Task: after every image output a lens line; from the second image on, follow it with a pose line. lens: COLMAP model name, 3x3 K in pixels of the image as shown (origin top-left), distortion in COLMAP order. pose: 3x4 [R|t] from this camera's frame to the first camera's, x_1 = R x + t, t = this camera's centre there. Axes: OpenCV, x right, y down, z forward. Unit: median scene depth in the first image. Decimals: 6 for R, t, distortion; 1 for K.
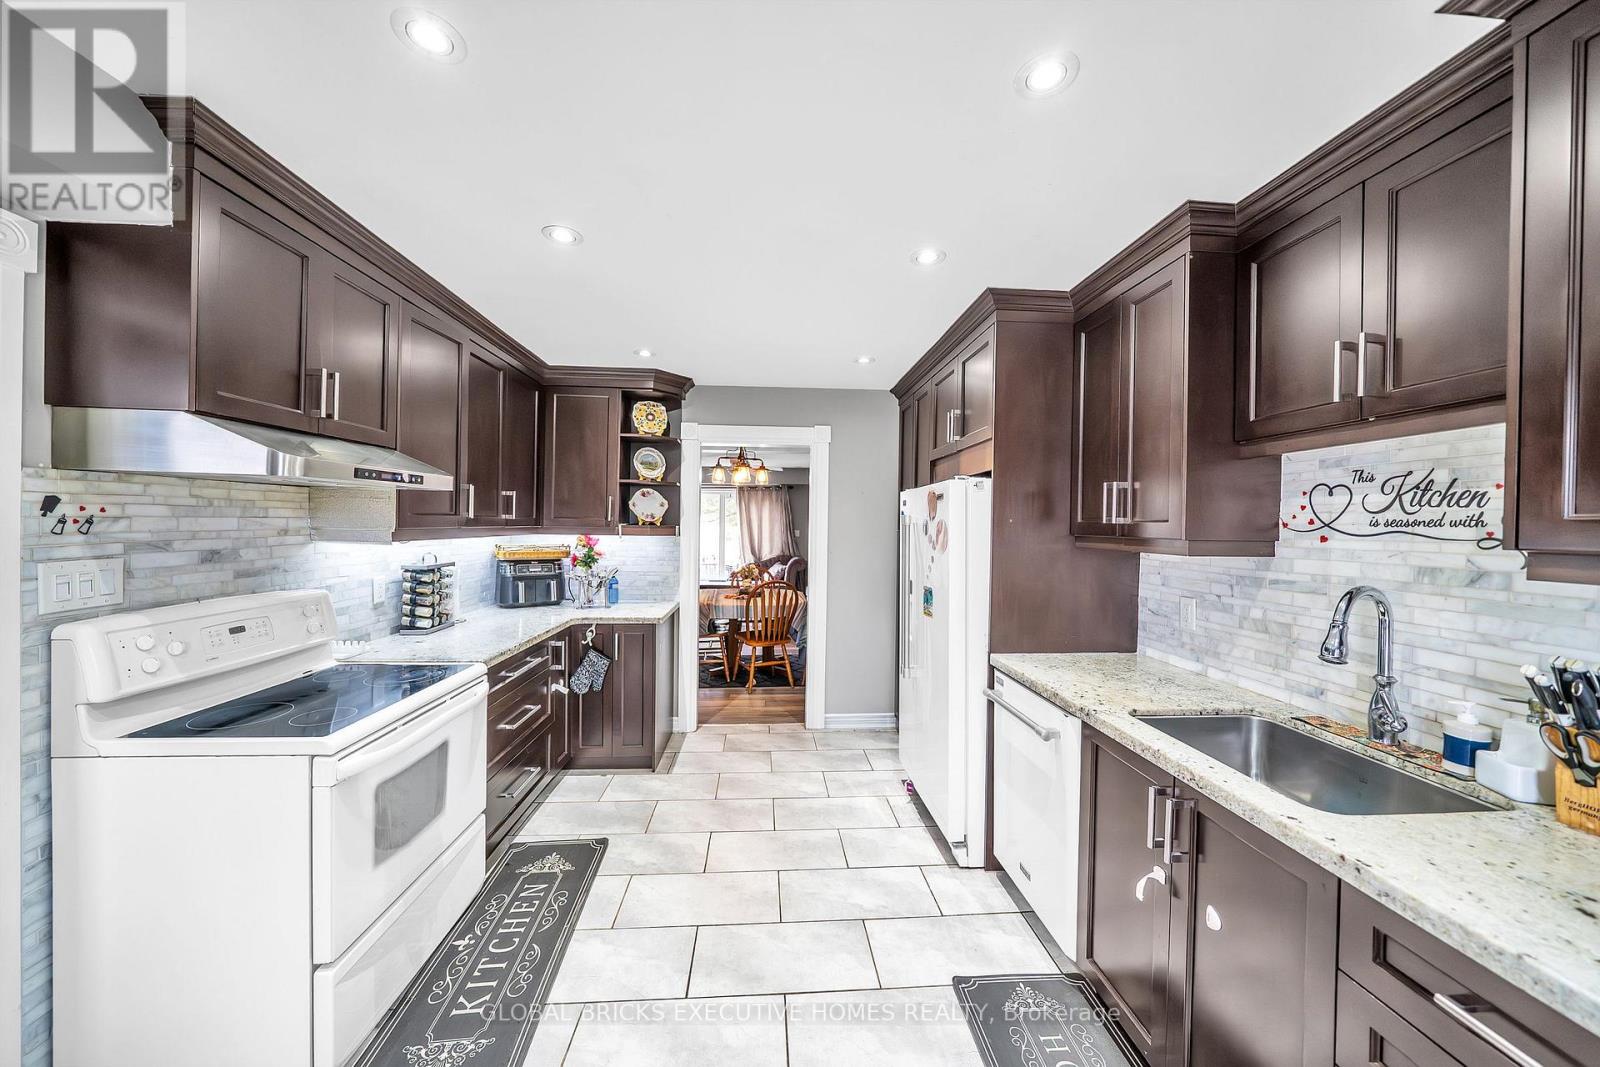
lens RADIAL K [[544.9, 0, 800.4], [0, 544.9, 528.3], [0, 0, 1]] dist [-0.002839, -0.000271]
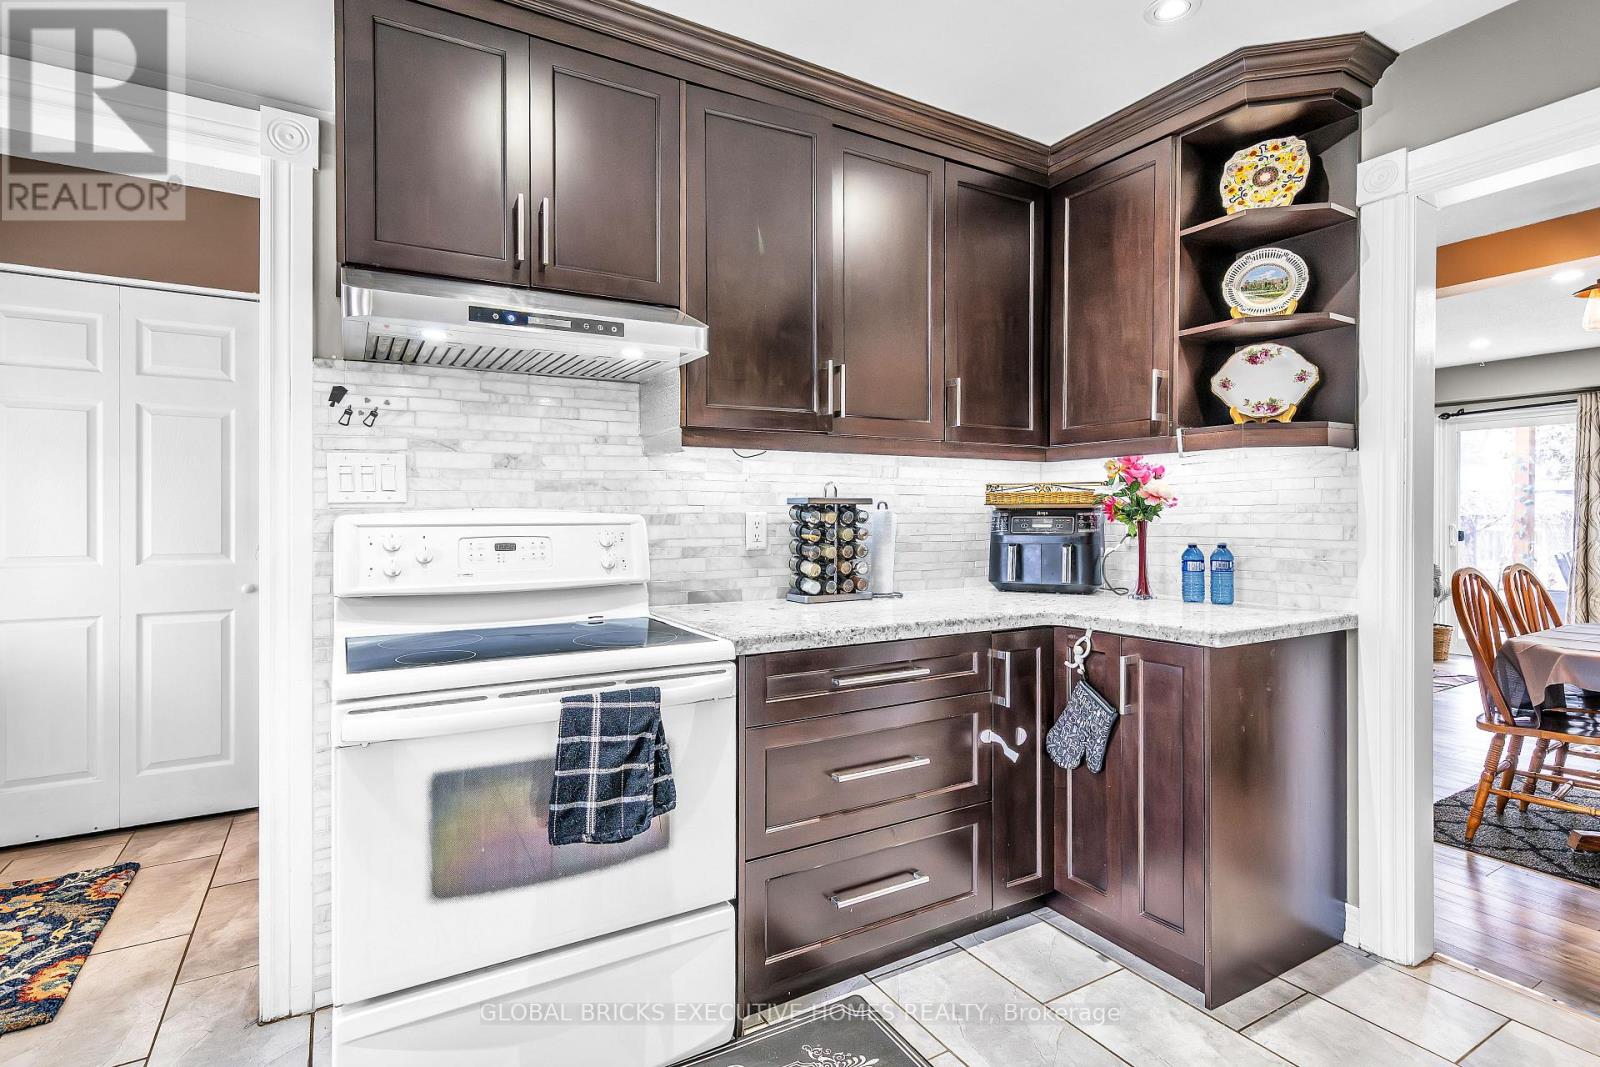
lens RADIAL K [[792.1, 0, 809.5], [0, 792.1, 514.7], [0, 0, 1]] dist [0.003674, -0.000616]
pose [[0.454838, -0.016720, -0.890417, 0.165284], [0.002401, 0.999843, -0.017549, 0.105521], [0.890571, 0.005844, 0.454807, 0.568466]]
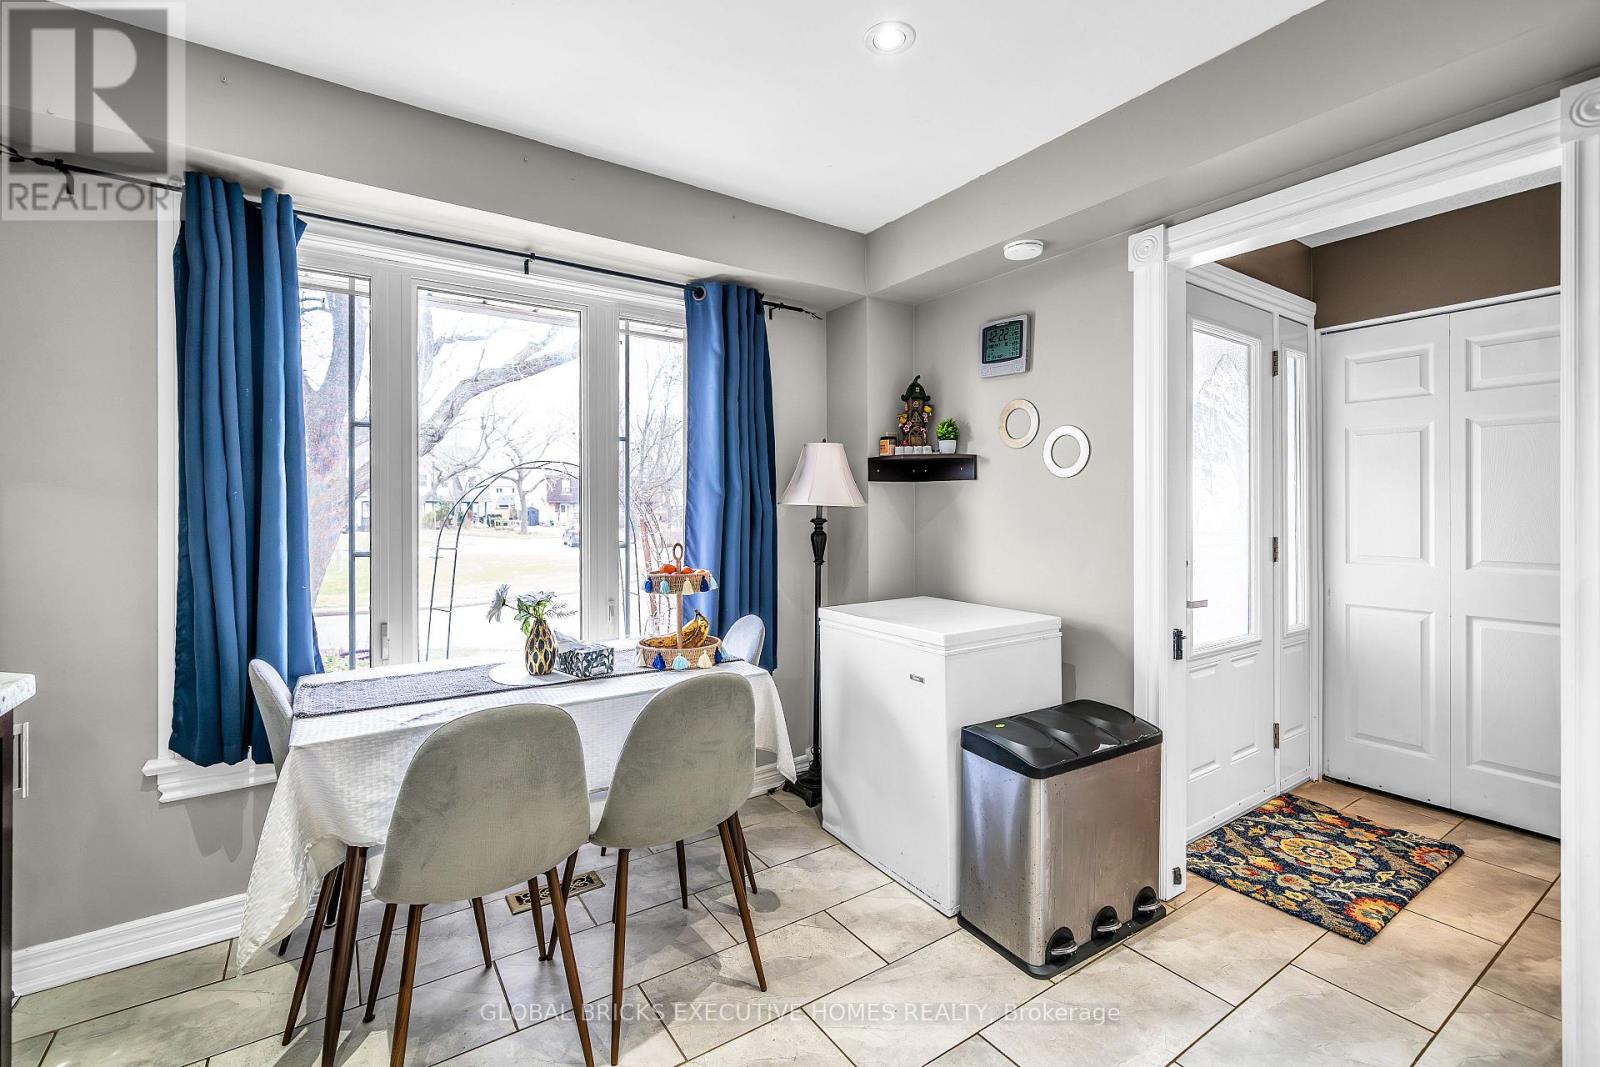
lens RADIAL K [[711.8, 0, 801.4], [0, 711.8, 500.8], [0, 0, 1]] dist [0.005149, 0.000876]
pose [[-0.866682, -0.014712, -0.498645, 0.144128], [-0.015203, 0.999880, -0.003076, 0.071923], [0.498630, 0.004915, -0.866801, 0.661049]]
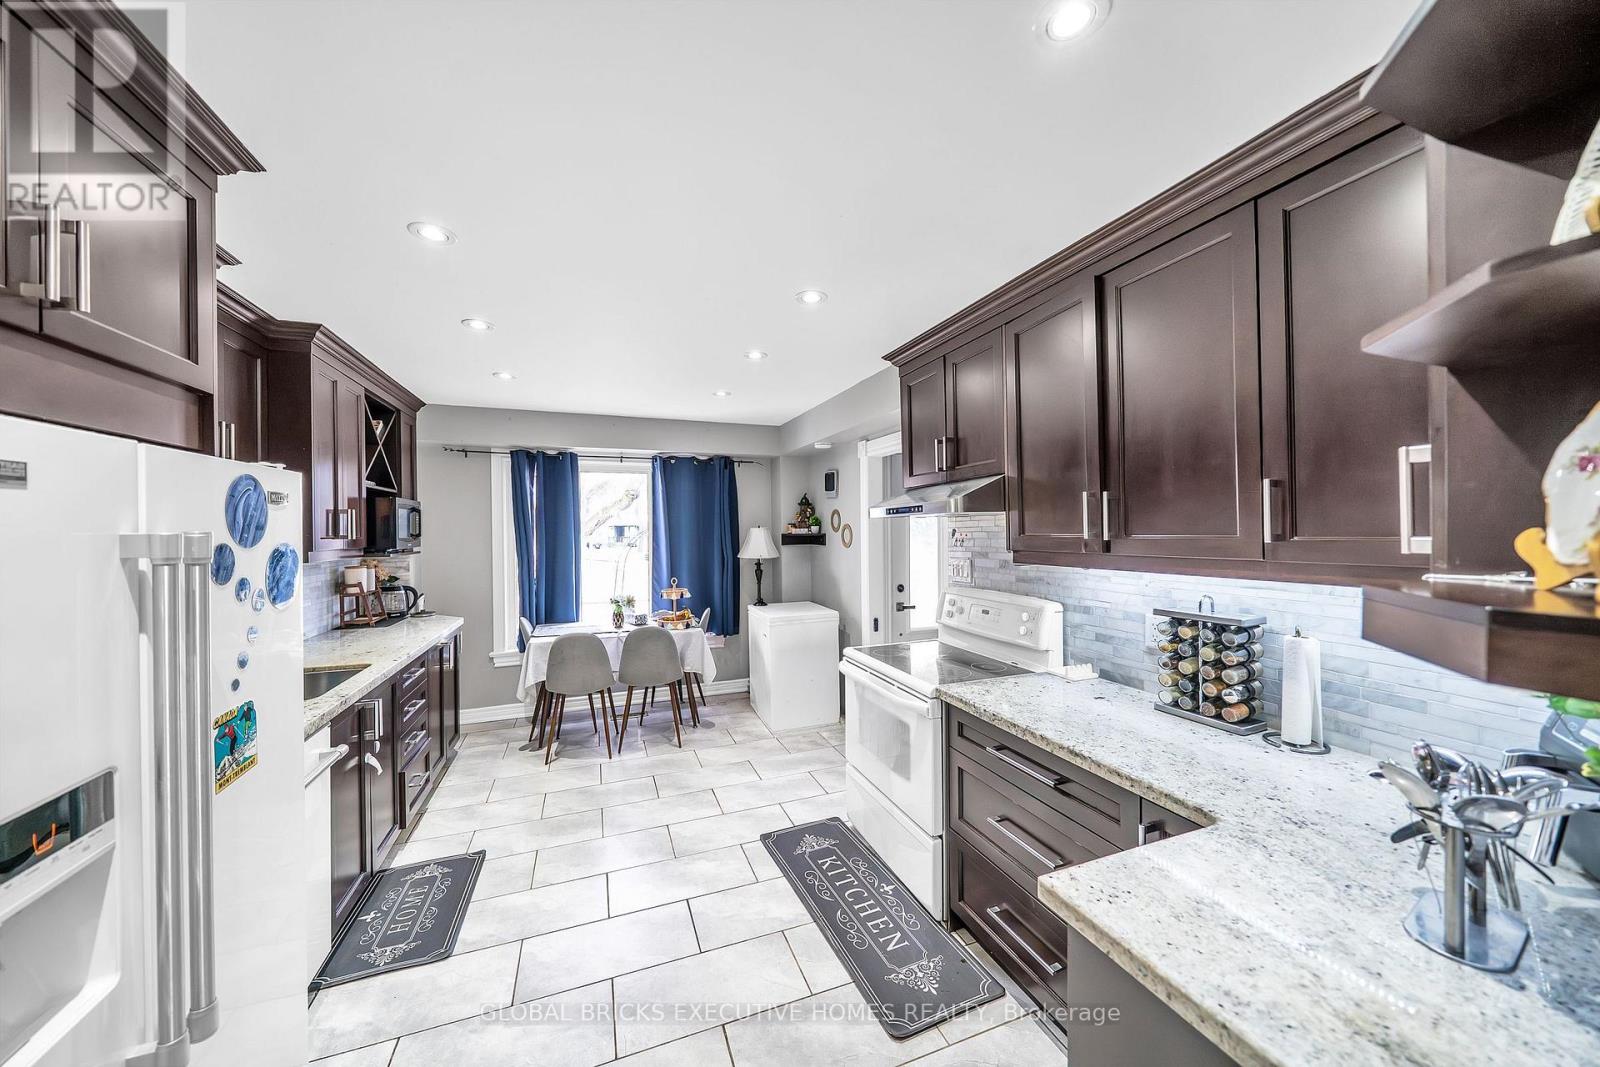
lens RADIAL K [[544.9, 0, 796.5], [0, 544.9, 529.0], [0, 0, 1]] dist [-0.002839, -0.000271]
pose [[-0.957137, -0.008865, -0.289501, -0.048259], [-0.010194, 0.999943, 0.003085, -0.031162], [0.289457, 0.005903, -0.957173, 1.530269]]
